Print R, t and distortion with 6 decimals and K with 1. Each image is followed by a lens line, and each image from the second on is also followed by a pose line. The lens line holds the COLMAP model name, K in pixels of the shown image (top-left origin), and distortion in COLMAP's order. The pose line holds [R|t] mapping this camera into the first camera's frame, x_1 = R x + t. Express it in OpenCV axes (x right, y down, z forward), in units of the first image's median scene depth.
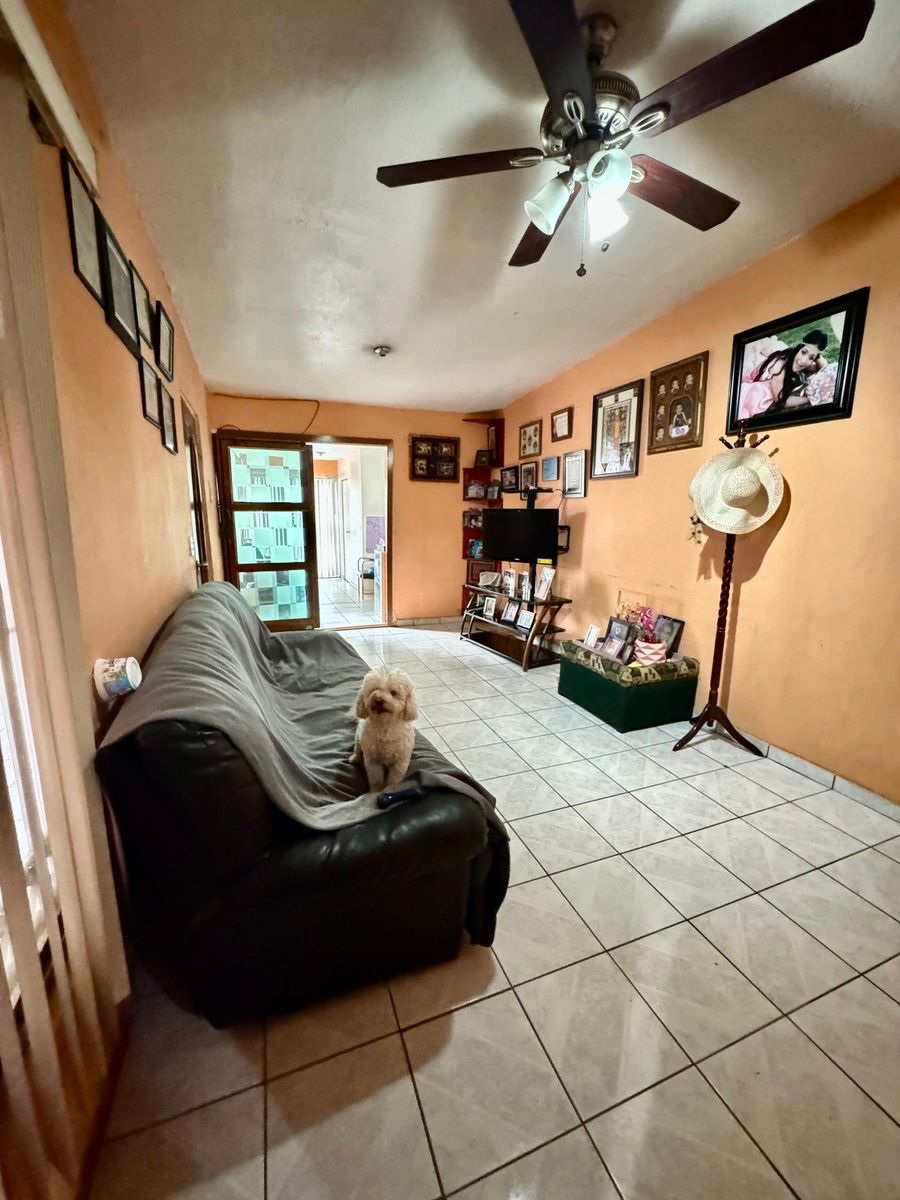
lens RADIAL K [[477.7, 0, 449.1], [0, 477.7, 596.9], [0, 0, 1]] dist [-0.005162, -0.000059]
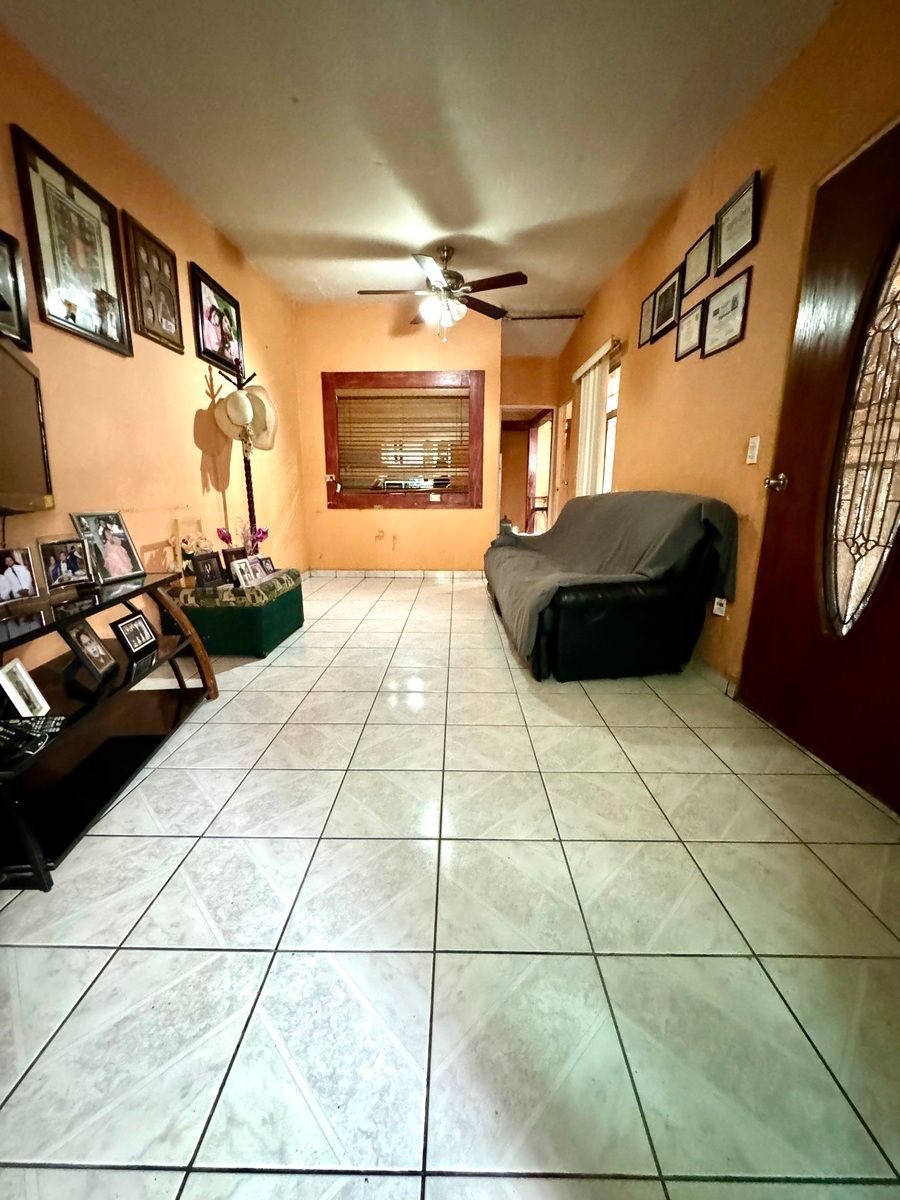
lens RADIAL K [[477.7, 0, 448.5], [0, 477.7, 601.8], [0, 0, 1]] dist [-0.005162, -0.000059]
pose [[-0.925897, -0.075960, 0.370061, -0.329861], [0.074329, 0.923799, 0.375594, -0.149460], [-0.370393, 0.375268, -0.849696, 1.572616]]
